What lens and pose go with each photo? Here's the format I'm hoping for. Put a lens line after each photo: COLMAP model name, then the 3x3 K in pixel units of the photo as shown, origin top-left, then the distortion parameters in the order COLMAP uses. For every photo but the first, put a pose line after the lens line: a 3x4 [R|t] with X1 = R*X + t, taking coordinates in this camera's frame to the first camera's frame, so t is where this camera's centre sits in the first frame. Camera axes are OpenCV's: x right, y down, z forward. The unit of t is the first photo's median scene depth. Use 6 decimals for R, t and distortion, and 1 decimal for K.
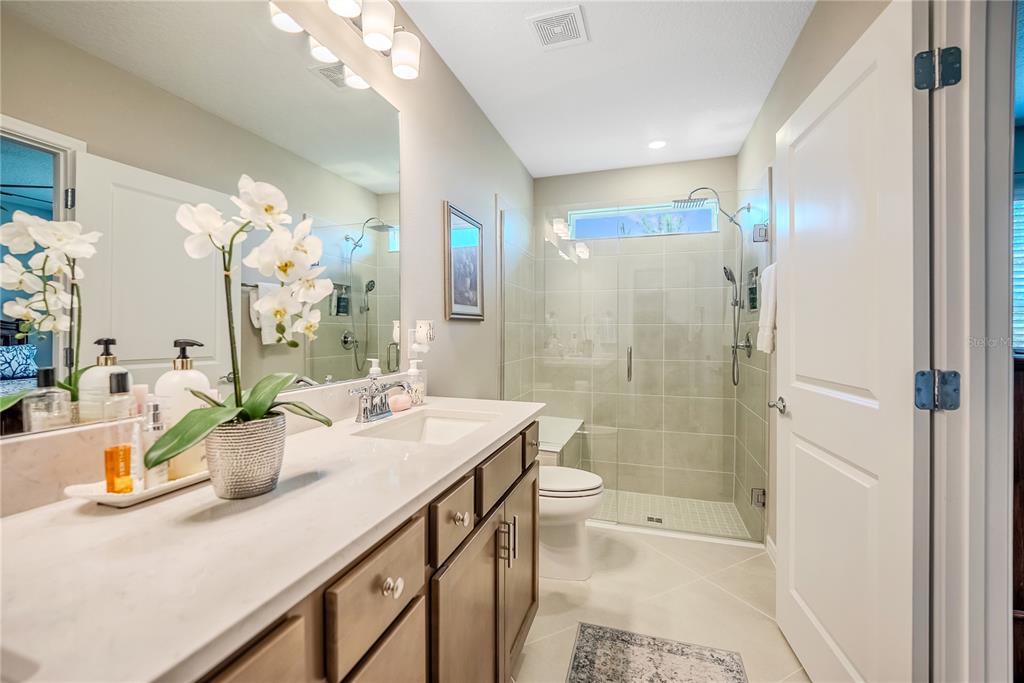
lens RADIAL K [[434.4, 0, 512.0], [0, 434.4, 341.5], [0, 0, 1]] dist [-0.001180, -0.000090]
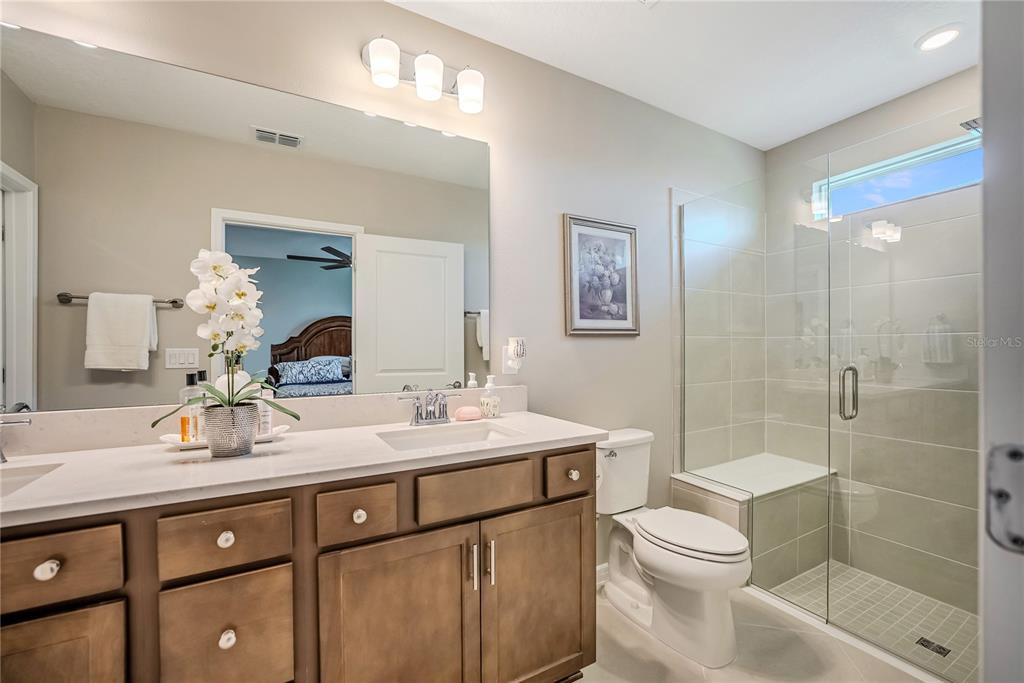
lens RADIAL K [[432.0, 0, 514.5], [0, 432.0, 363.2], [0, 0, 1]] dist [0.000915, -0.000031]
pose [[0.749163, 0.012371, -0.662270, 0.373627], [-0.006561, 0.999915, 0.011256, 0.001144], [0.662353, -0.004087, 0.749181, 0.182169]]
